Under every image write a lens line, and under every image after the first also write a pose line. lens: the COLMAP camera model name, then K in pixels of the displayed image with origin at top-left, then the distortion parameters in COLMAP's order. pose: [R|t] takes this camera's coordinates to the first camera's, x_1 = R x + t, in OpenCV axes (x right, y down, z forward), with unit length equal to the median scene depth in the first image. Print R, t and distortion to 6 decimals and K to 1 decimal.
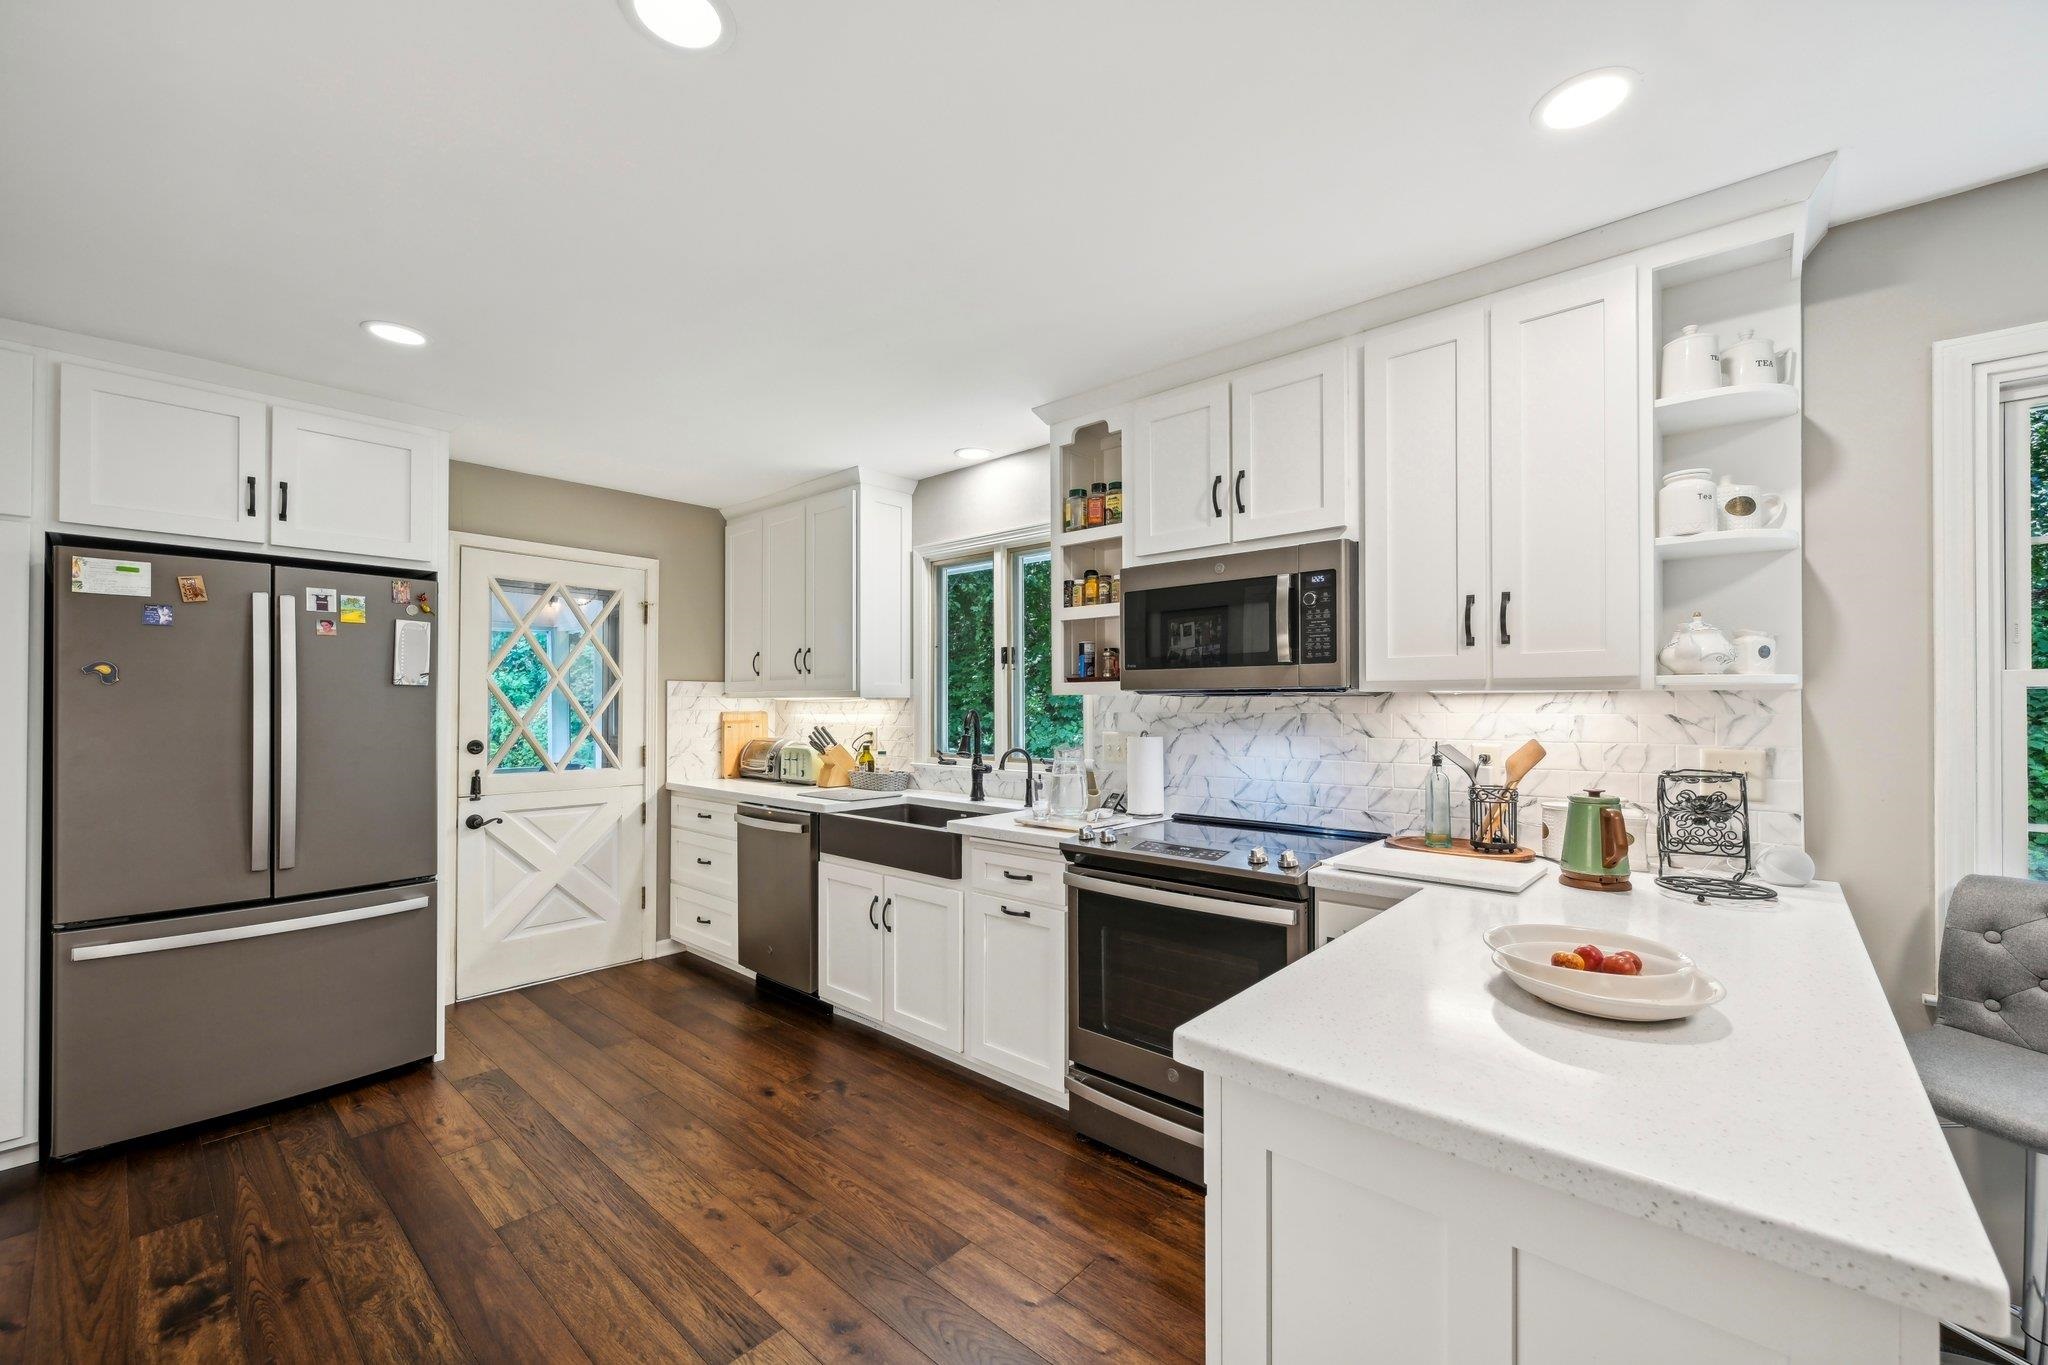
lens RADIAL K [[836.8, 0, 1027.7], [0, 836.8, 694.3], [0, 0, 1]] dist [-0.002546, -0.000383]
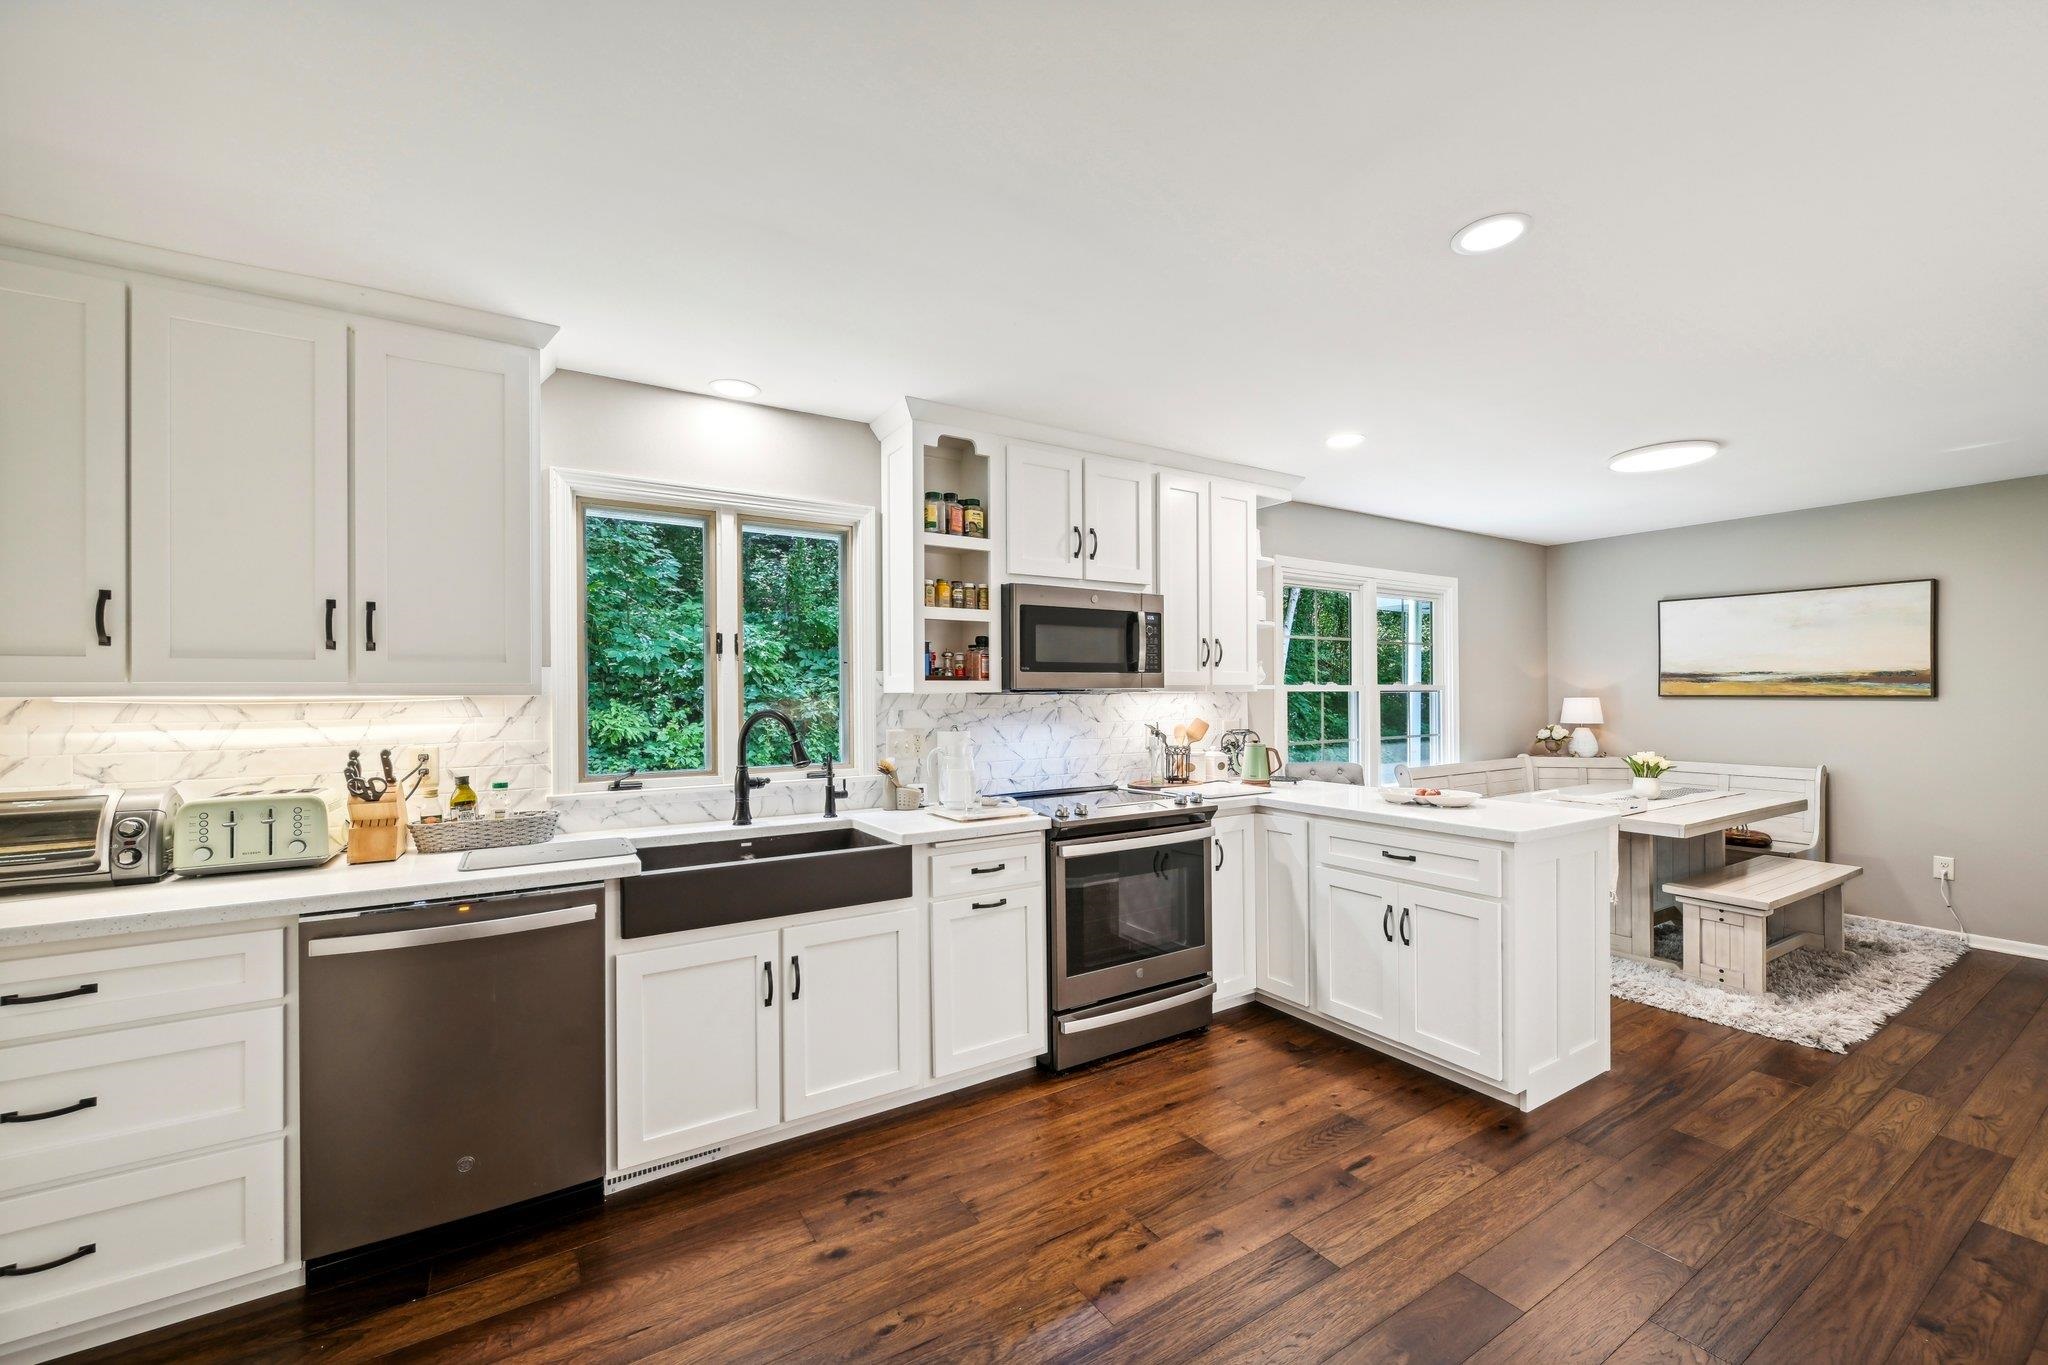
lens RADIAL K [[856.3, 0, 1024.0], [0, 856.3, 682.5], [0, 0, 1]] dist [-0.001453, -0.000061]
pose [[0.249318, 0.016295, 0.968285, -0.982693], [-0.004428, 0.999867, -0.015686, 0.004502], [-0.968411, -0.000376, 0.249357, 0.667798]]
